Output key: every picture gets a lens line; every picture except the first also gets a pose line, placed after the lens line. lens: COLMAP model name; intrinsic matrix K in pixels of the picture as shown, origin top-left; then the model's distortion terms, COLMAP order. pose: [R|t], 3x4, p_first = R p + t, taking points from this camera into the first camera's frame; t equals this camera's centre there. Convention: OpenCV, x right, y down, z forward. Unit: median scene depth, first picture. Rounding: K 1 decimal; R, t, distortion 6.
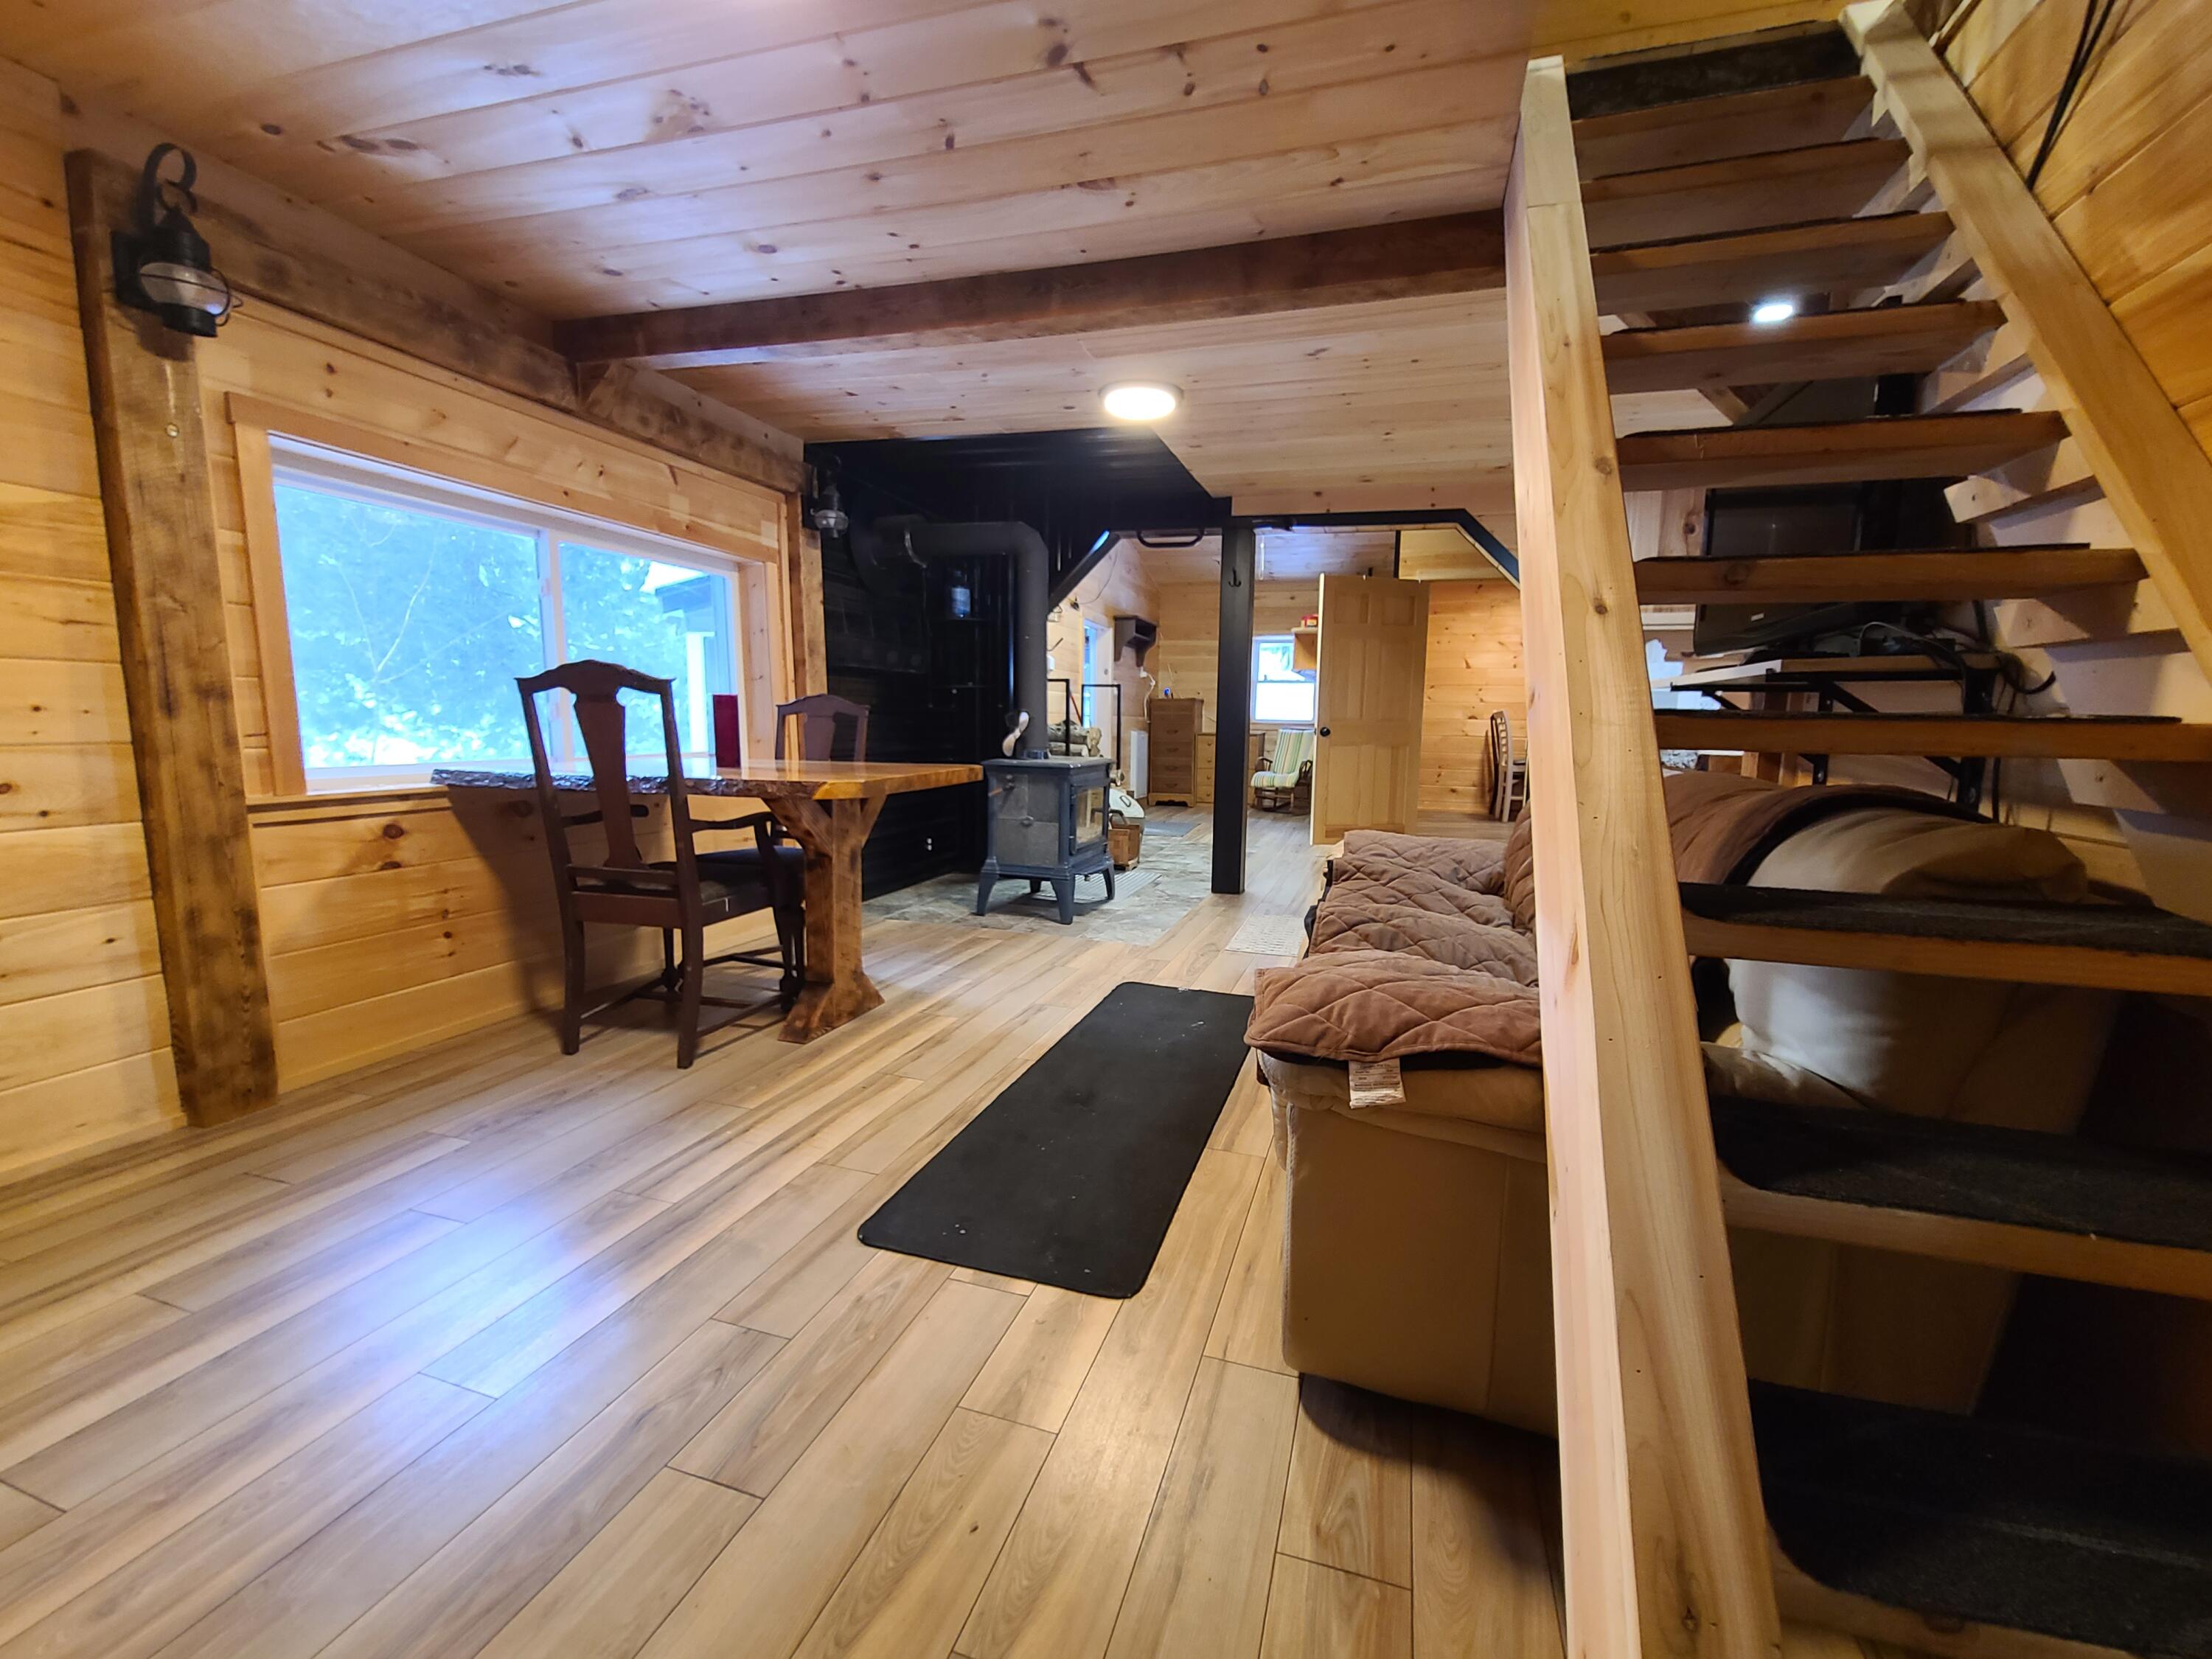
lens RADIAL K [[901.4, 0, 1116.0], [0, 901.4, 844.2], [0, 0, 1]] dist [0.001806, 0.000034]
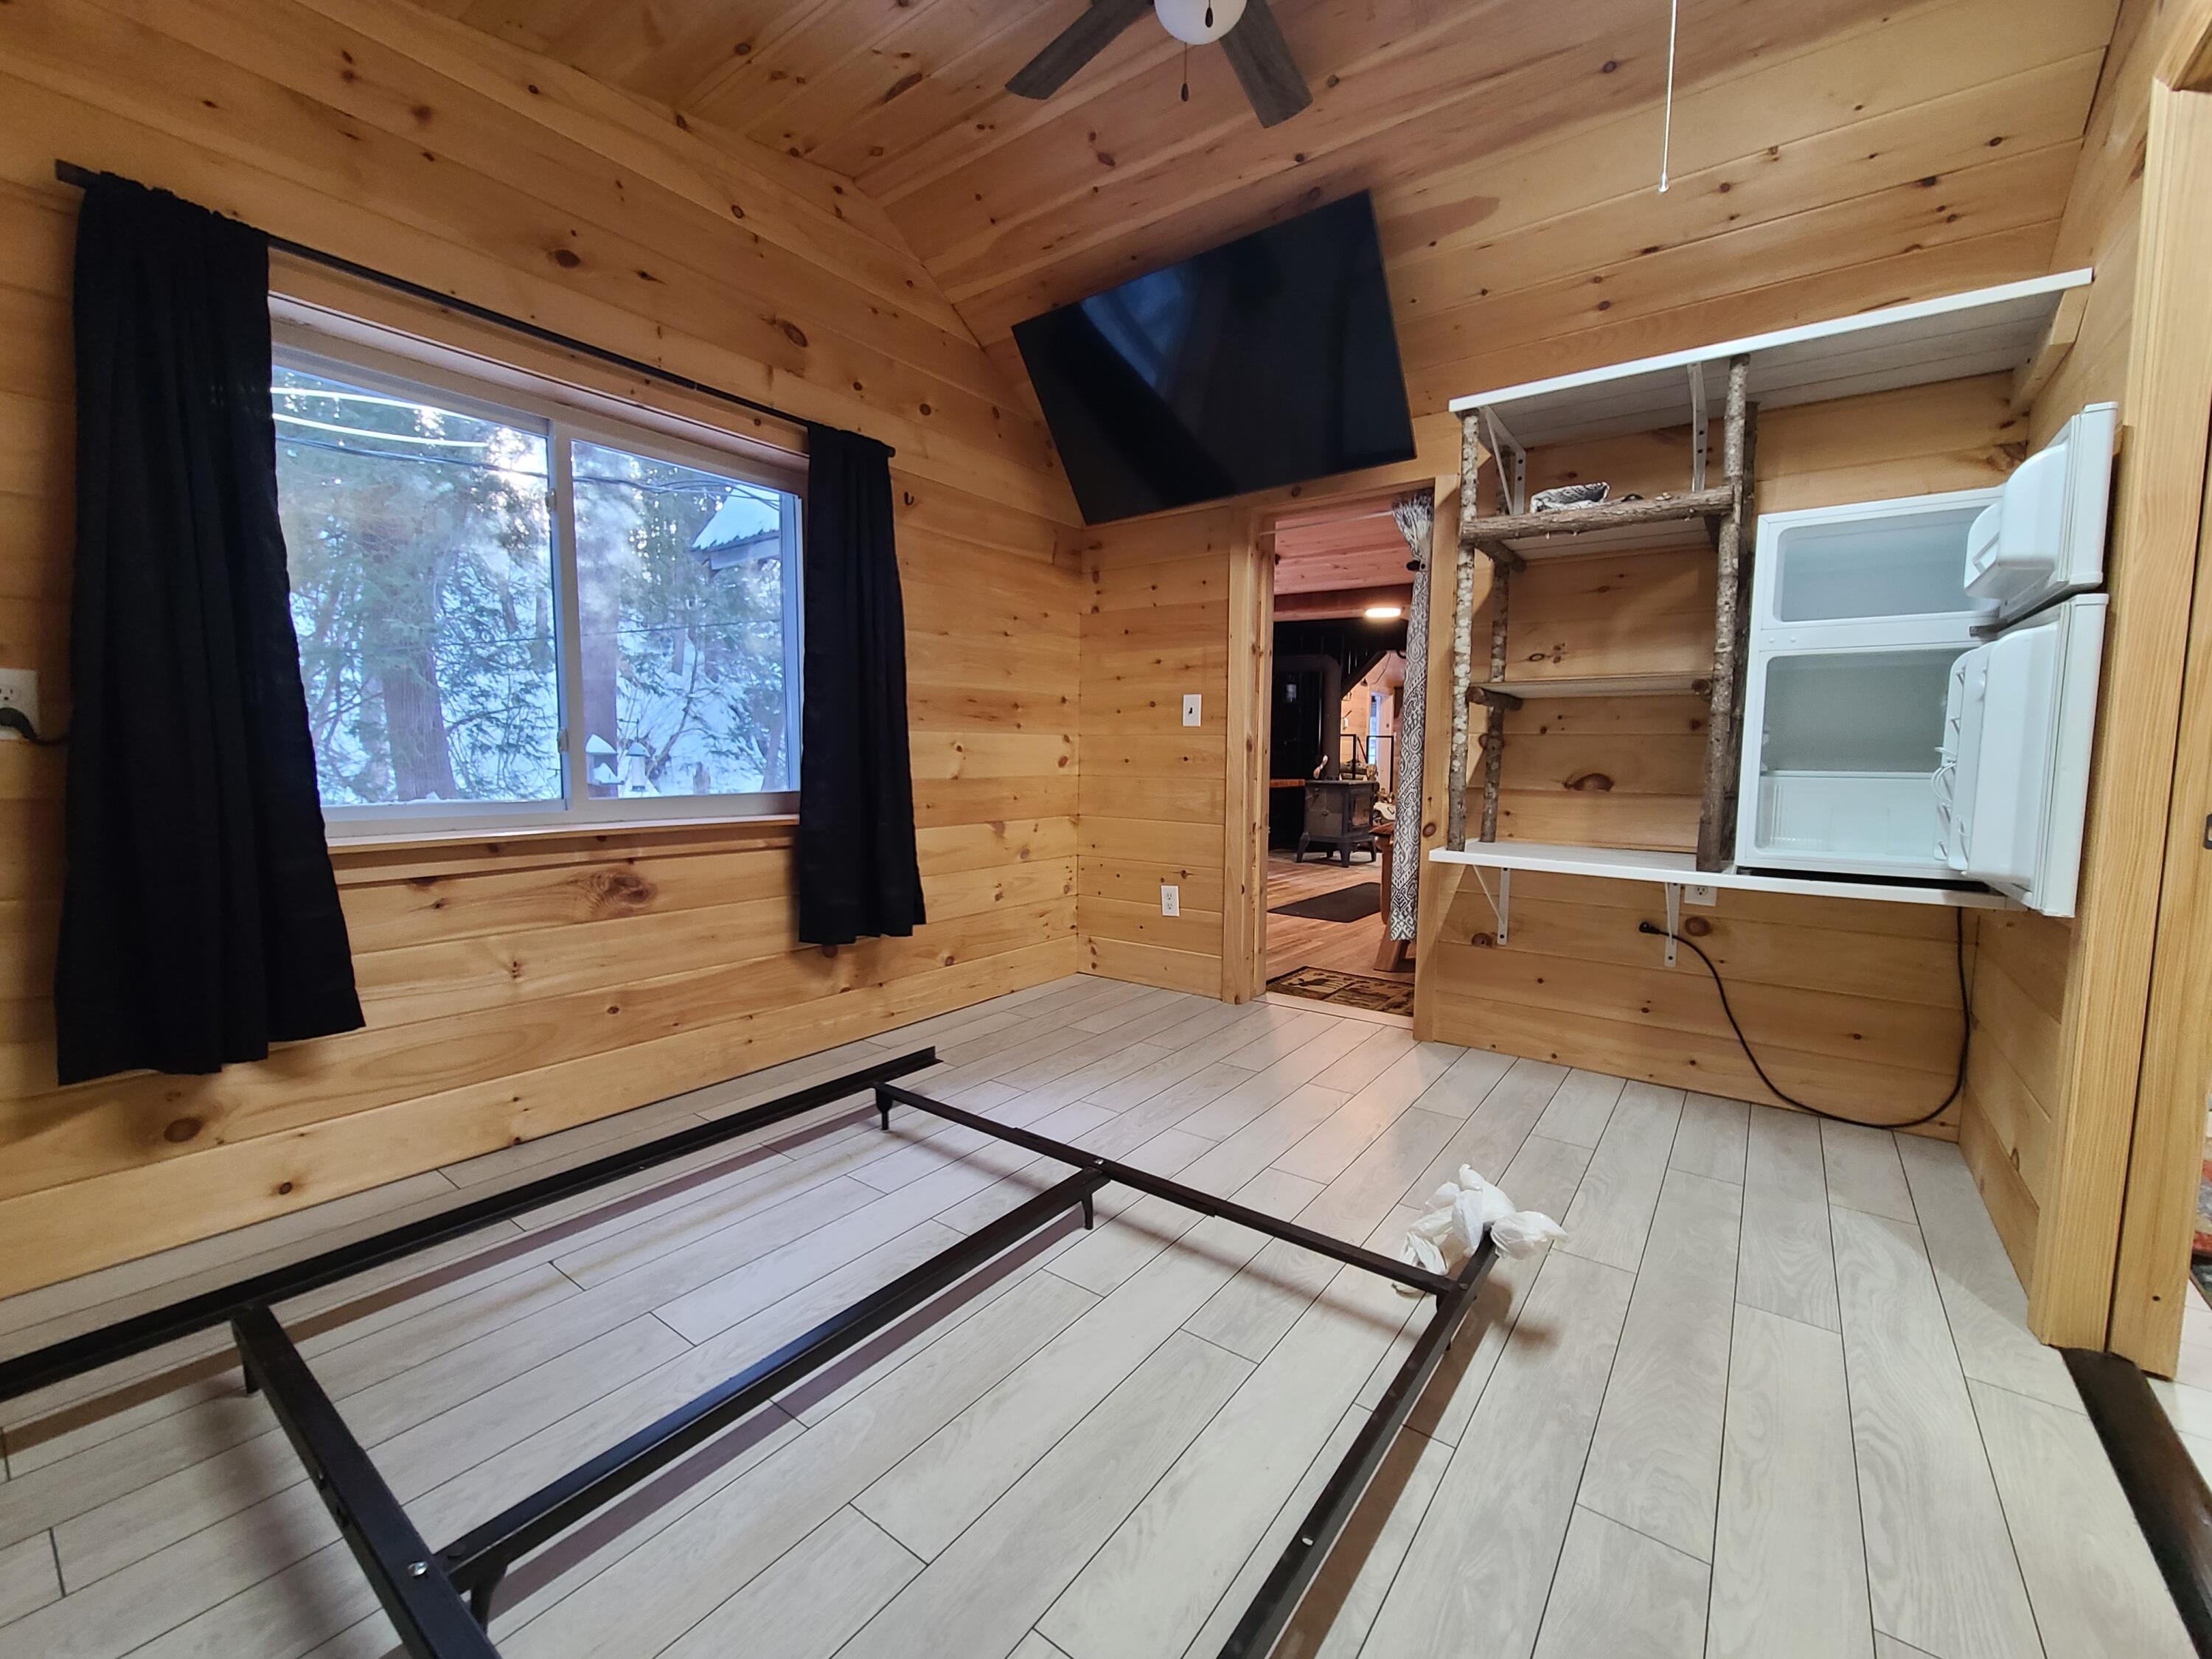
lens RADIAL K [[901.4, 0, 1106.8], [0, 901.4, 830.3], [0, 0, 1]] dist [0.001806, 0.000034]
pose [[0.940776, 0.023685, -0.338201, 0.105094], [-0.043210, 0.997798, -0.050320, 0.120647], [0.336265, 0.061954, 0.939727, -0.882731]]
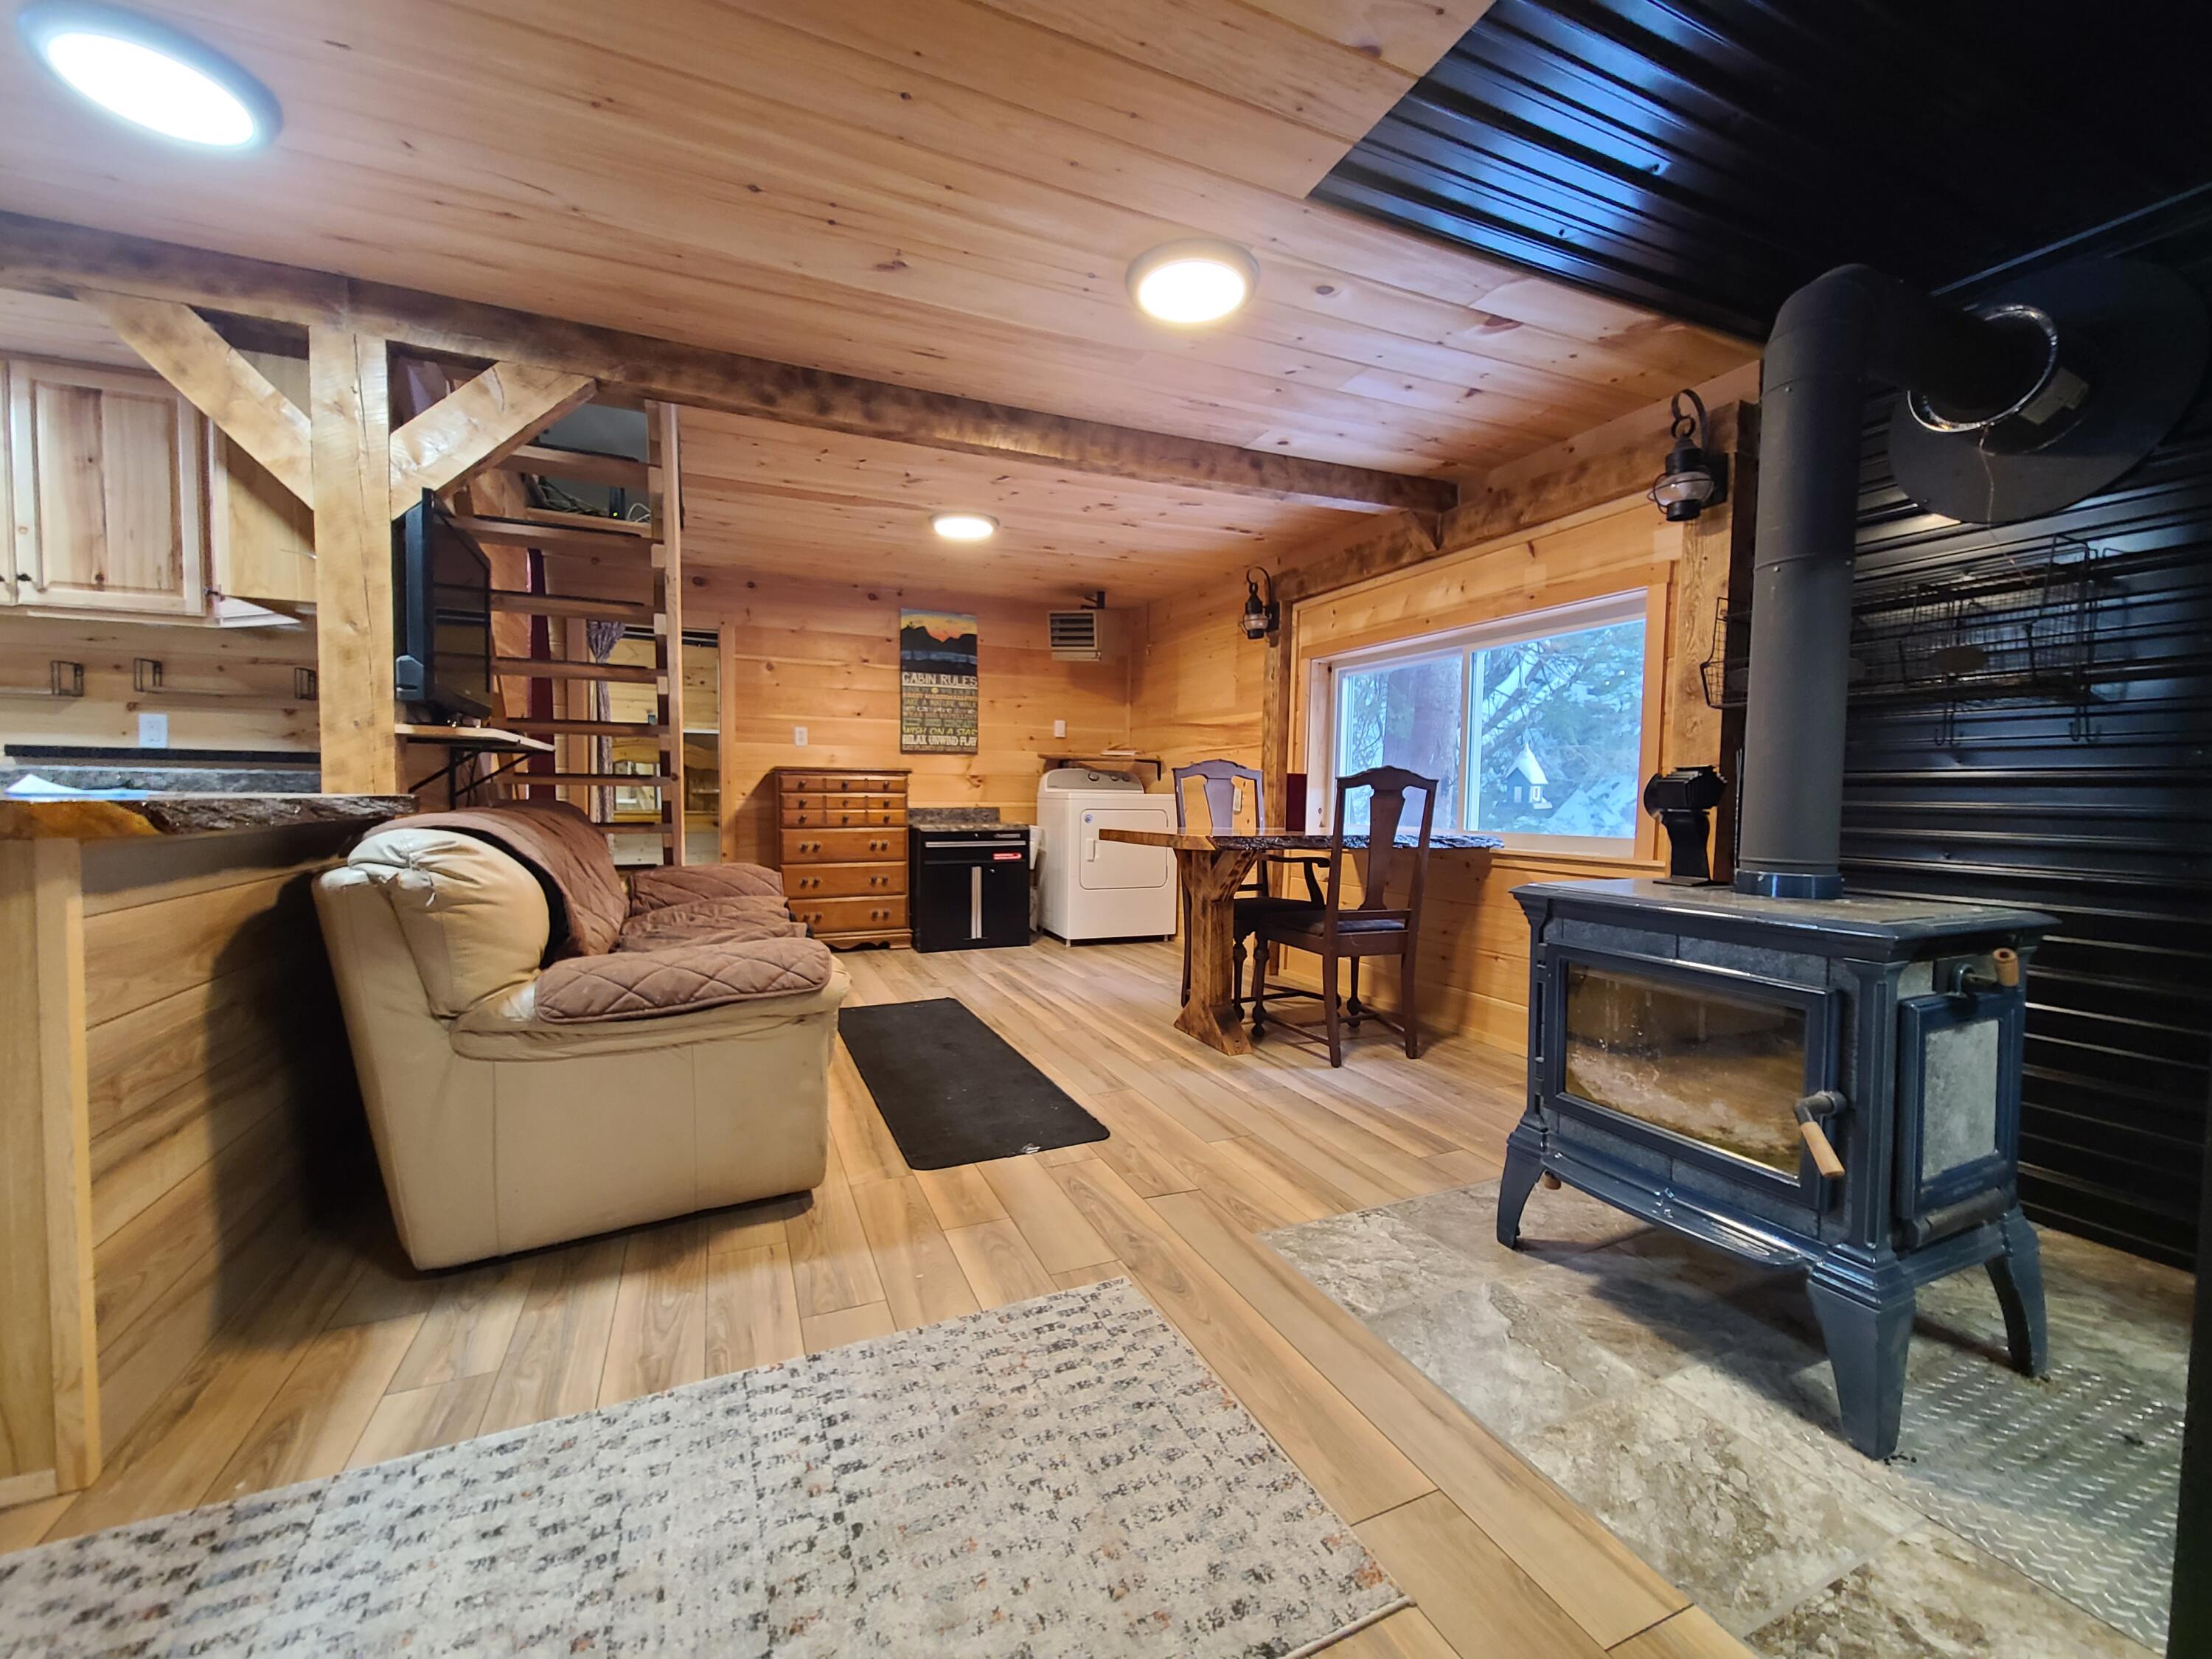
lens RADIAL K [[901.4, 0, 1114.6], [0, 901.4, 829.4], [0, 0, 1]] dist [0.001806, 0.000034]
pose [[-0.750080, -0.001910, -0.661344, 0.467489], [-0.115568, 0.984988, 0.128230, -0.176831], [0.651171, 0.172613, -0.739041, 1.420926]]
